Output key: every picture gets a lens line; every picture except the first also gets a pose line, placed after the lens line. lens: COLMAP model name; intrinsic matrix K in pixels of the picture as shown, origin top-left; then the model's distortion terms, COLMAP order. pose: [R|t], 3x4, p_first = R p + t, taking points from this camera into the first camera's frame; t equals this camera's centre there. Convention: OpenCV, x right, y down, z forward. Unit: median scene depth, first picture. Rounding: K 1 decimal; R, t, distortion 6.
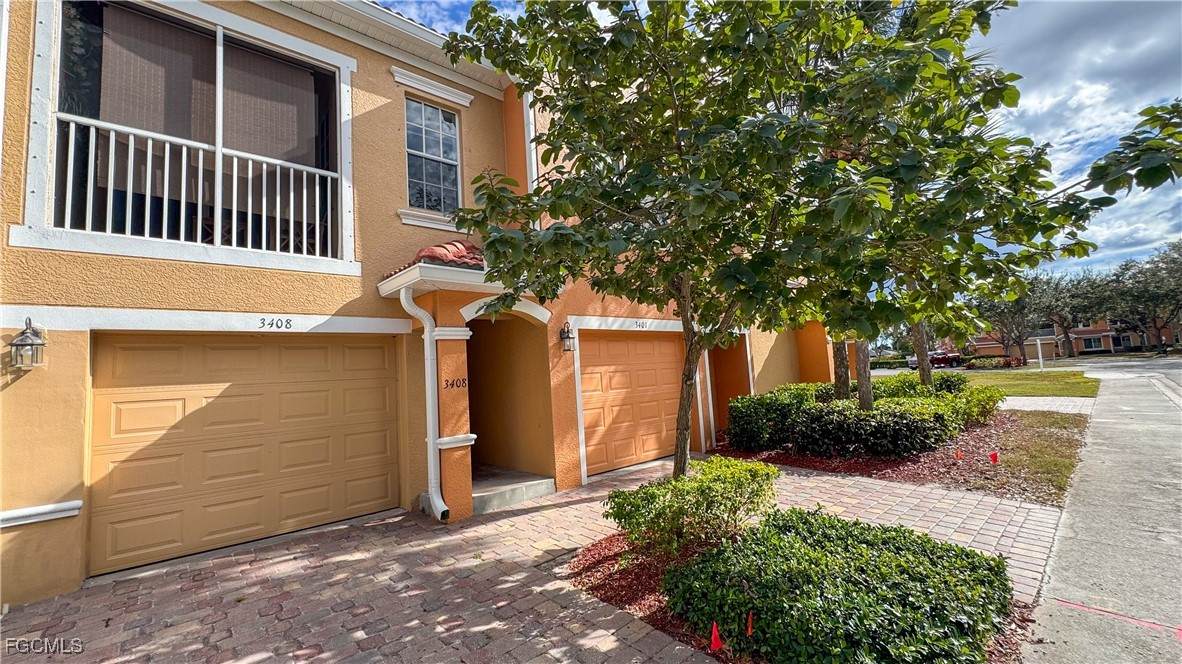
lens RADIAL K [[467.5, 0, 595.8], [0, 467.5, 330.2], [0, 0, 1]] dist [-0.002489, -0.000120]
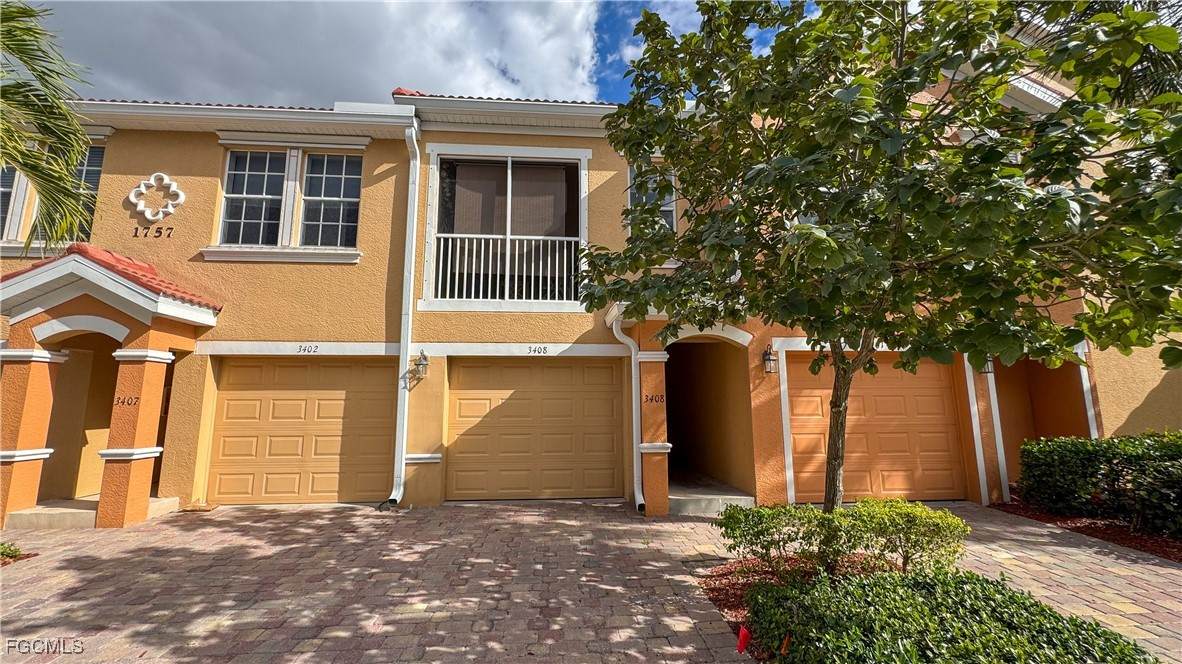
lens RADIAL K [[467.5, 0, 595.8], [0, 467.5, 330.2], [0, 0, 1]] dist [-0.002489, -0.000120]
pose [[0.799567, -0.034331, -0.599595, 0.326061], [0.012786, 0.999112, -0.040156, -0.015306], [0.600440, 0.024441, 0.799296, -0.047367]]
